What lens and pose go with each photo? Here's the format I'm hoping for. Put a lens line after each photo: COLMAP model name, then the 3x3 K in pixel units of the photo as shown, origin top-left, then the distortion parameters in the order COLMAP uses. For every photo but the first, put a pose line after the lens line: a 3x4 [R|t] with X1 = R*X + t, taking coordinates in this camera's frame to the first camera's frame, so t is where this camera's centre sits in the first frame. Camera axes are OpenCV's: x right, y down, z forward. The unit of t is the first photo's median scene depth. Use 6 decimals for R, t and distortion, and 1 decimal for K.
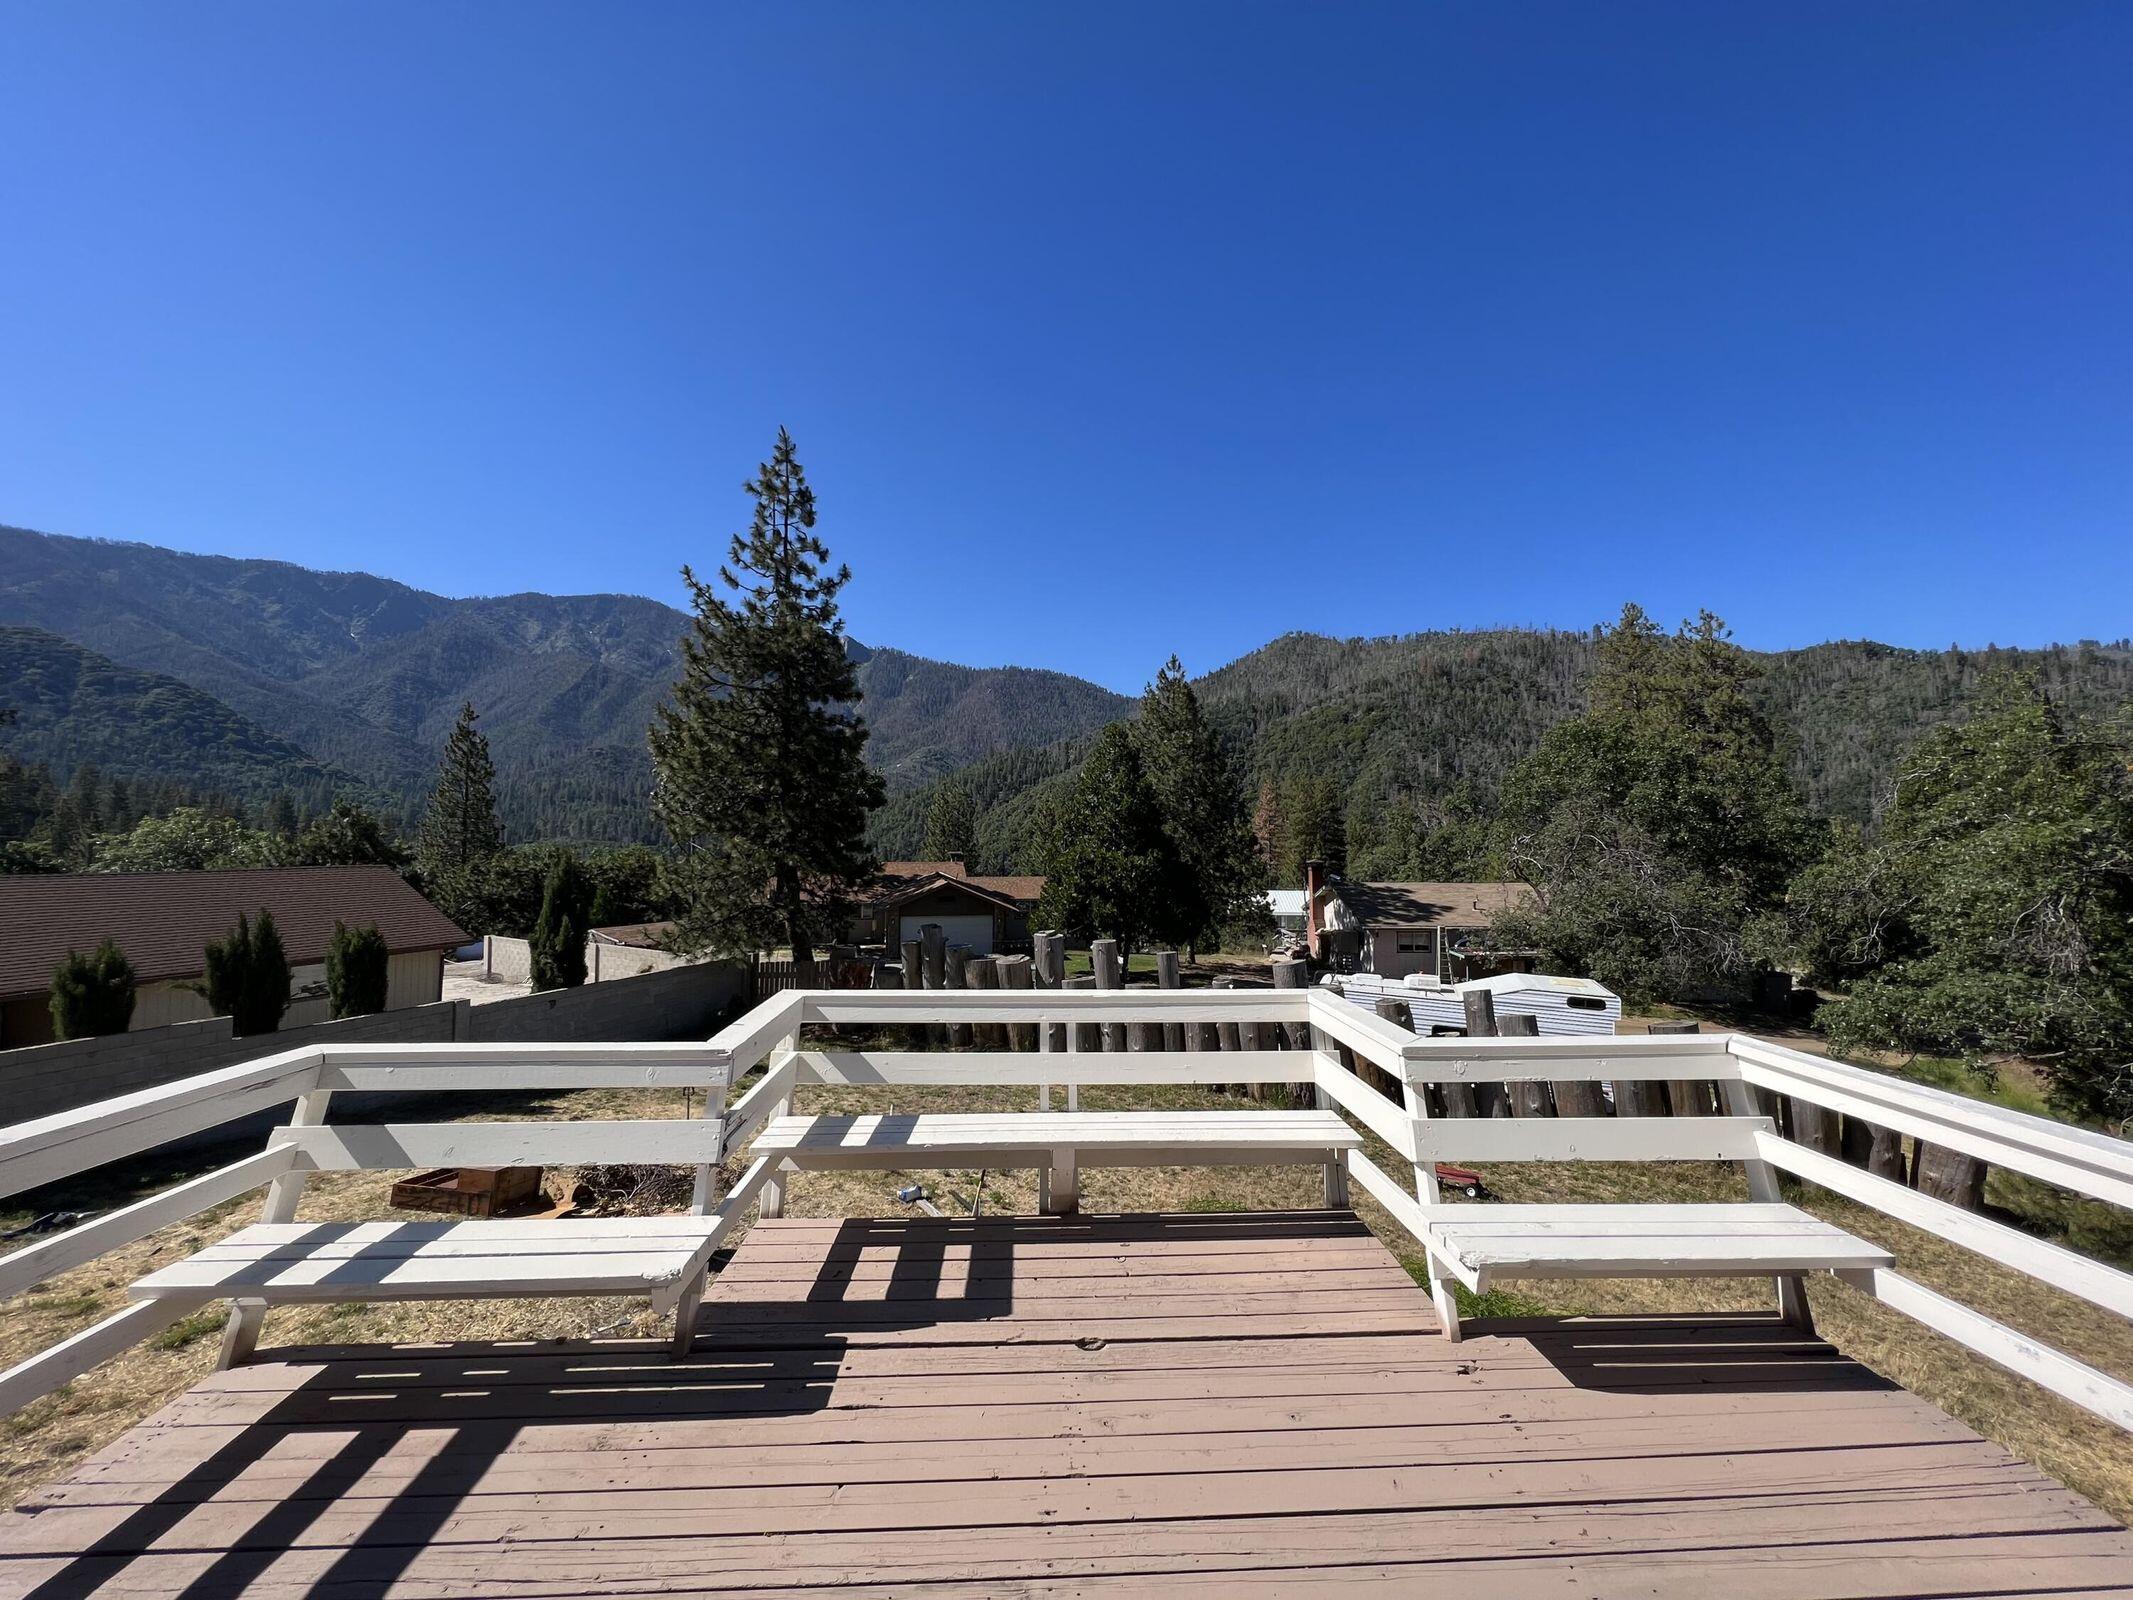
lens RADIAL K [[851.2, 0, 1073.1], [0, 851.2, 796.8], [0, 0, 1]] dist [-0.000301, 0.000556]
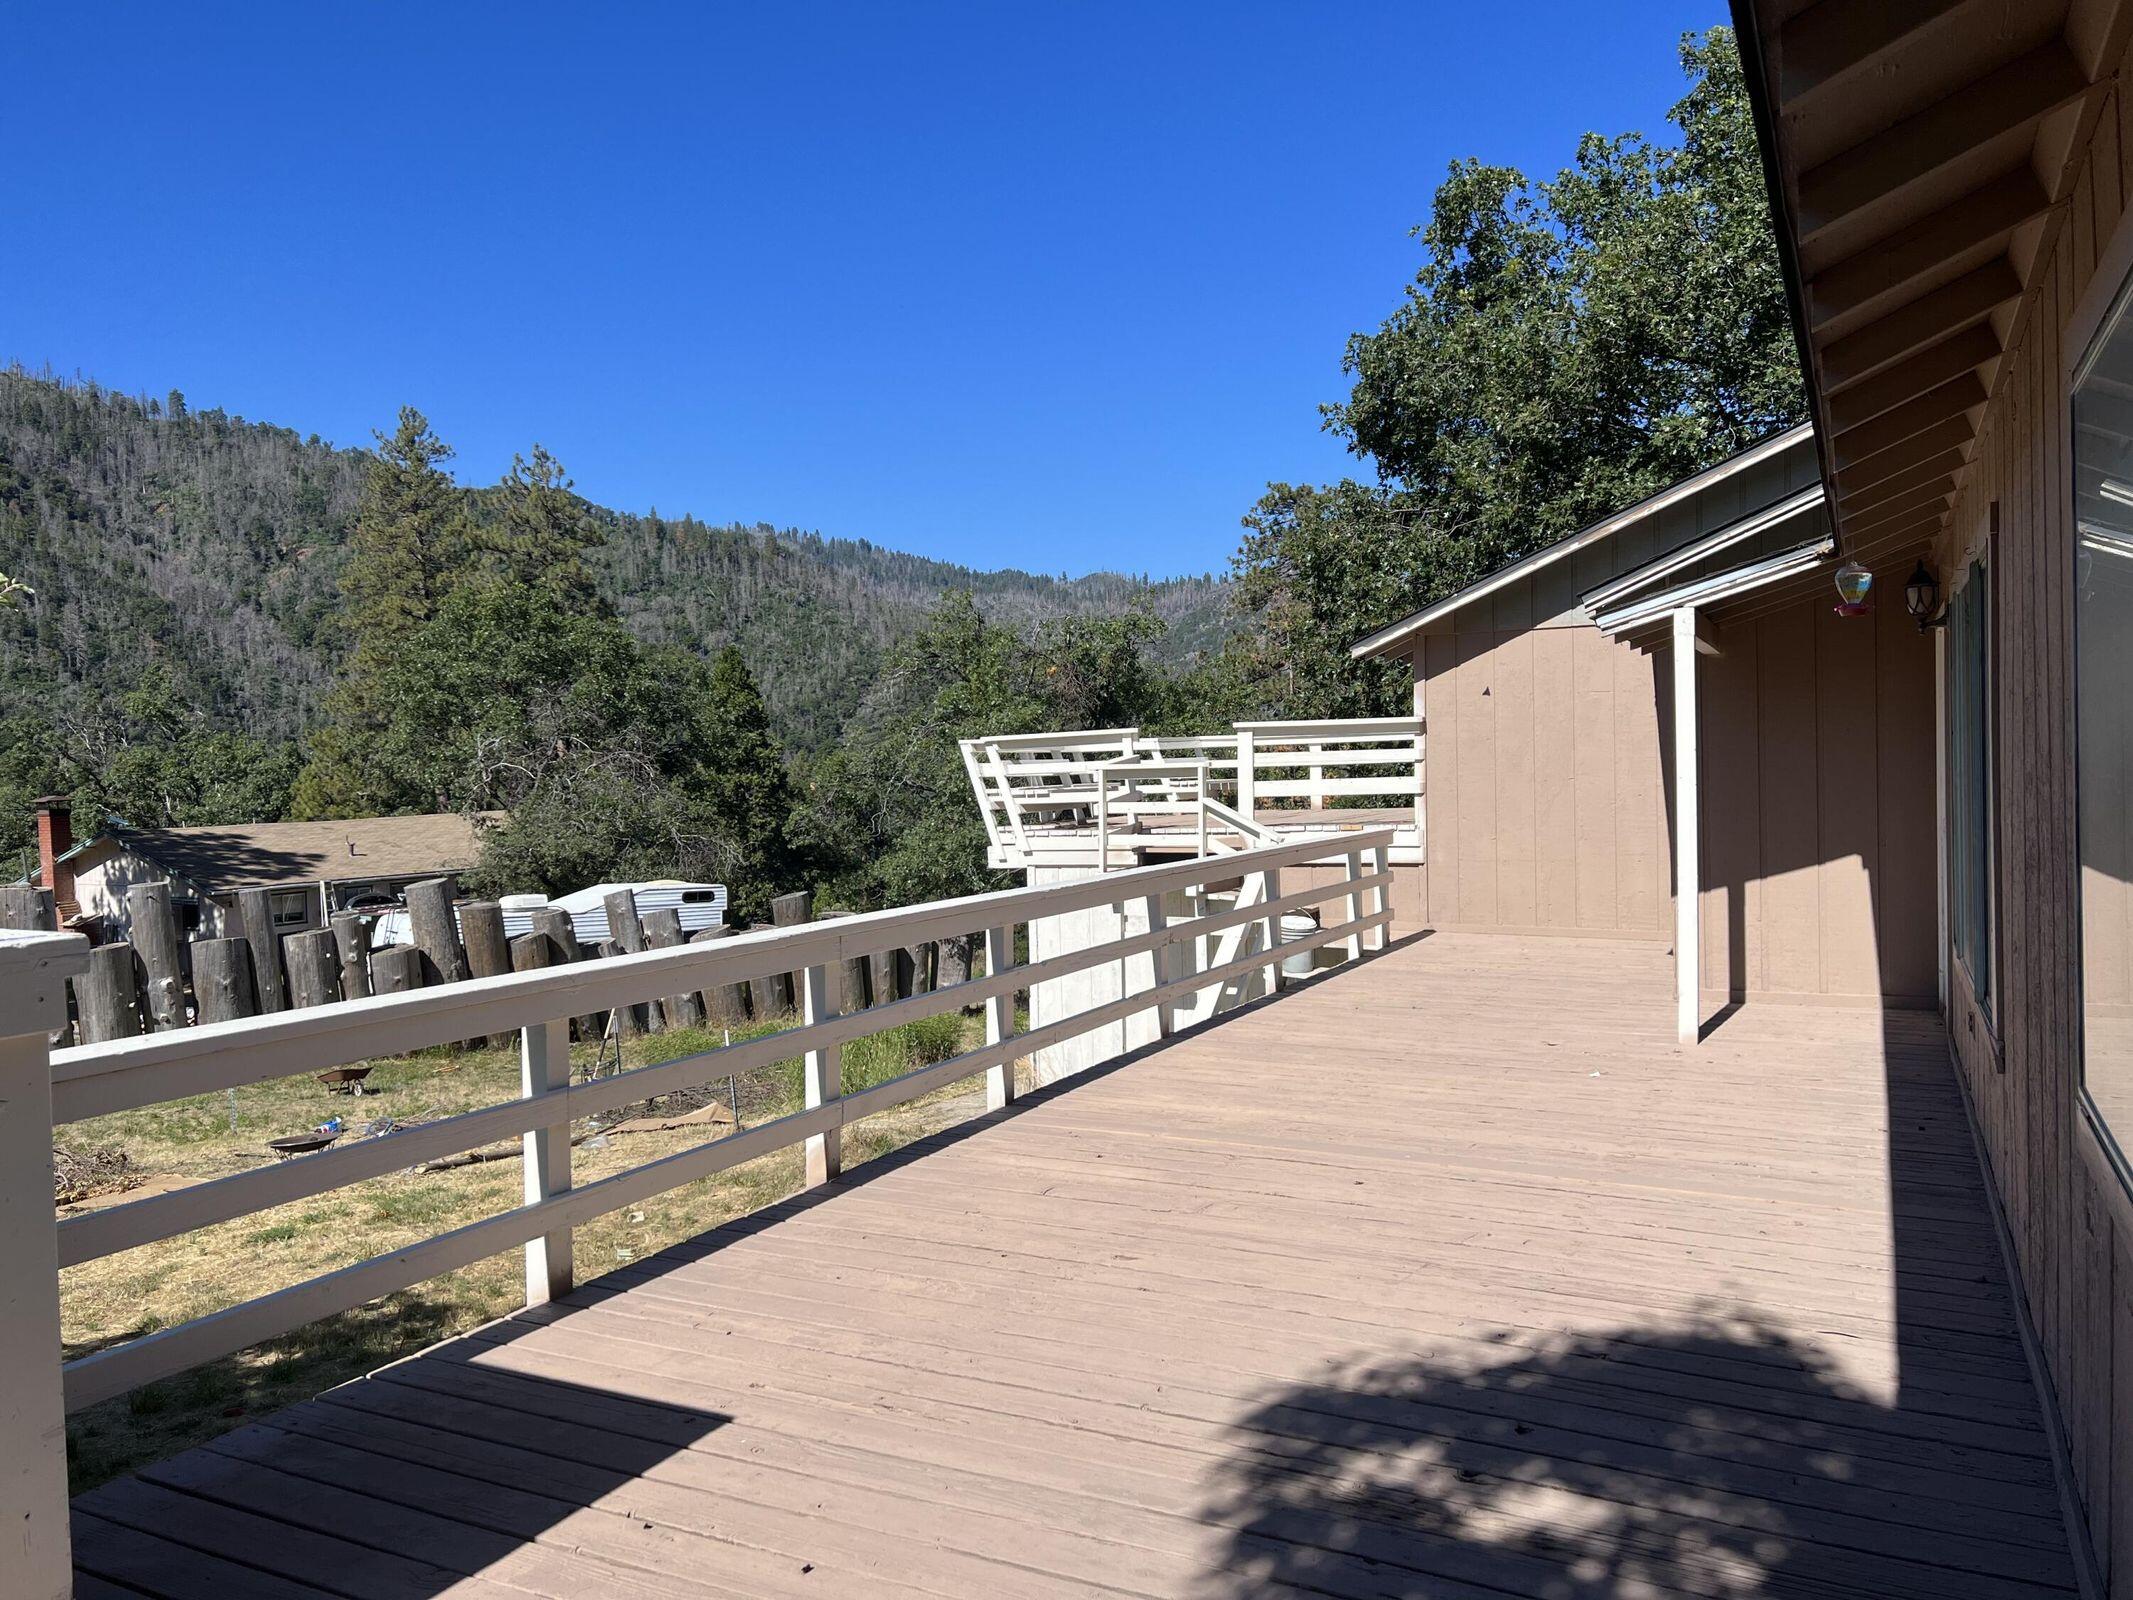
lens RADIAL K [[1614.4, 0, 1059.1], [0, 1614.4, 808.7], [0, 0, 1]] dist [-0.006545, -0.008706]
pose [[0.488934, -0.039343, 0.871433, -0.387054], [-0.015112, 0.998450, 0.053556, 0.018028], [-0.872190, -0.039355, 0.487581, -0.124742]]
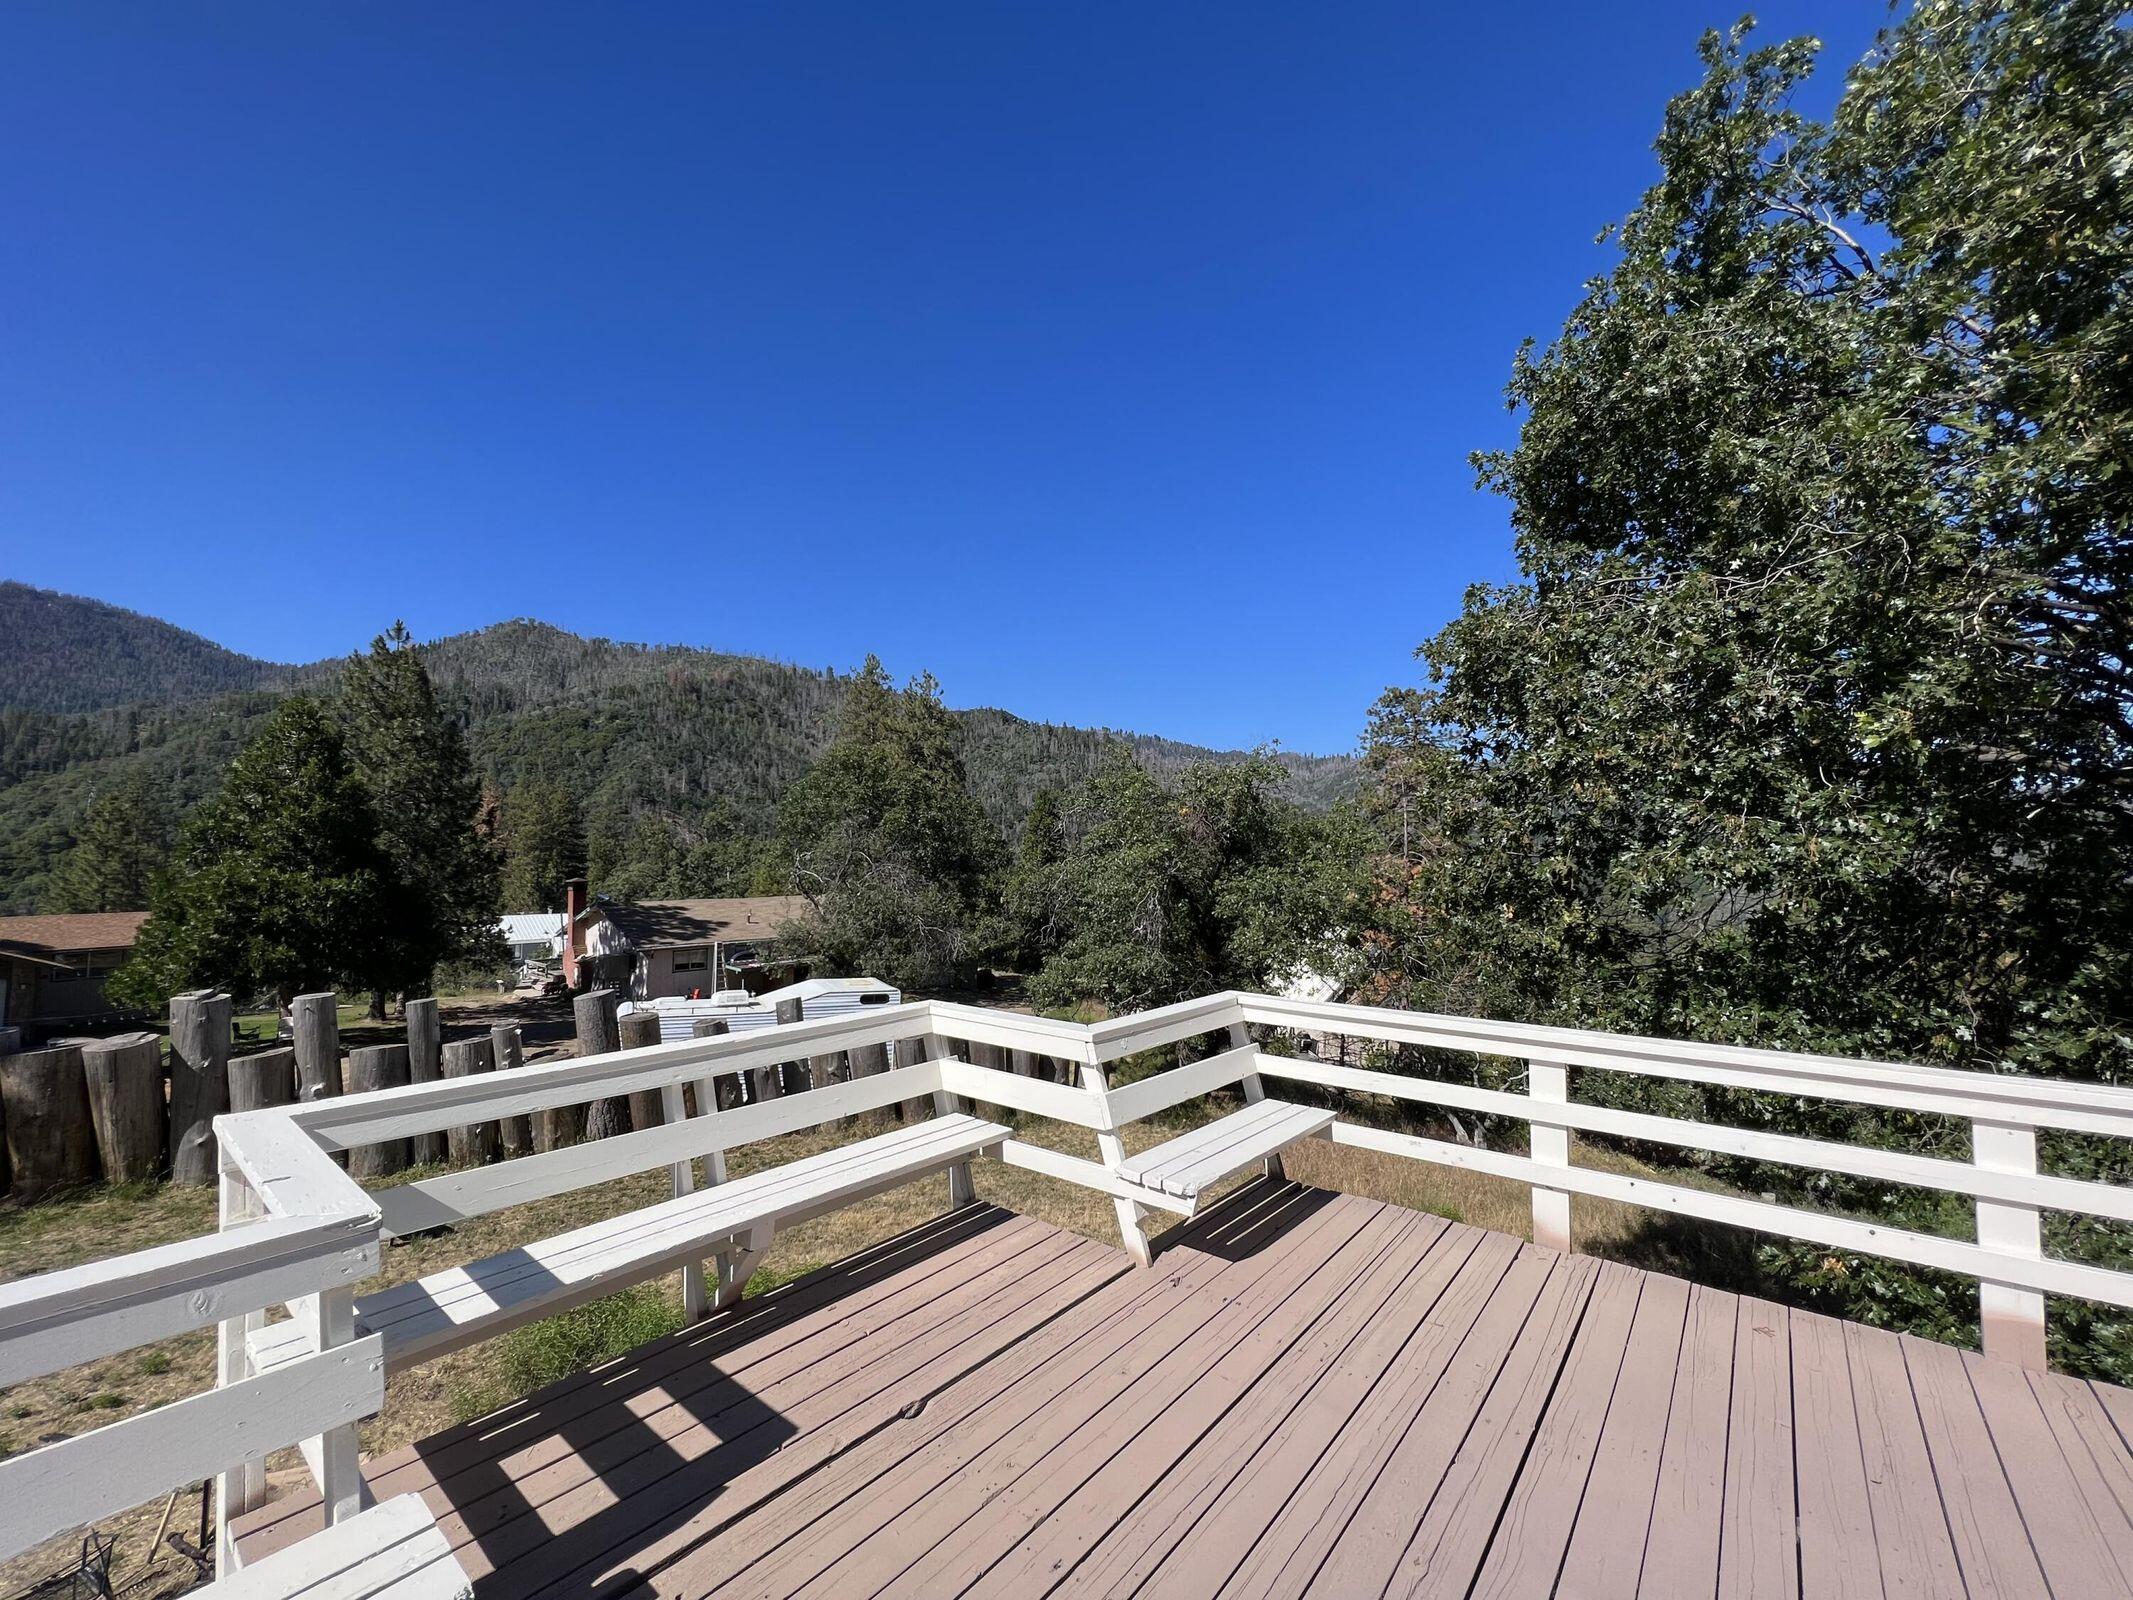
lens RADIAL K [[851.2, 0, 1060.5], [0, 851.2, 799.5], [0, 0, 1]] dist [-0.000301, 0.000556]
pose [[0.677860, 0.047000, 0.733687, -0.039786], [-0.035490, 0.998883, -0.031199, 0.000695], [-0.734334, -0.004891, 0.678771, 0.018407]]
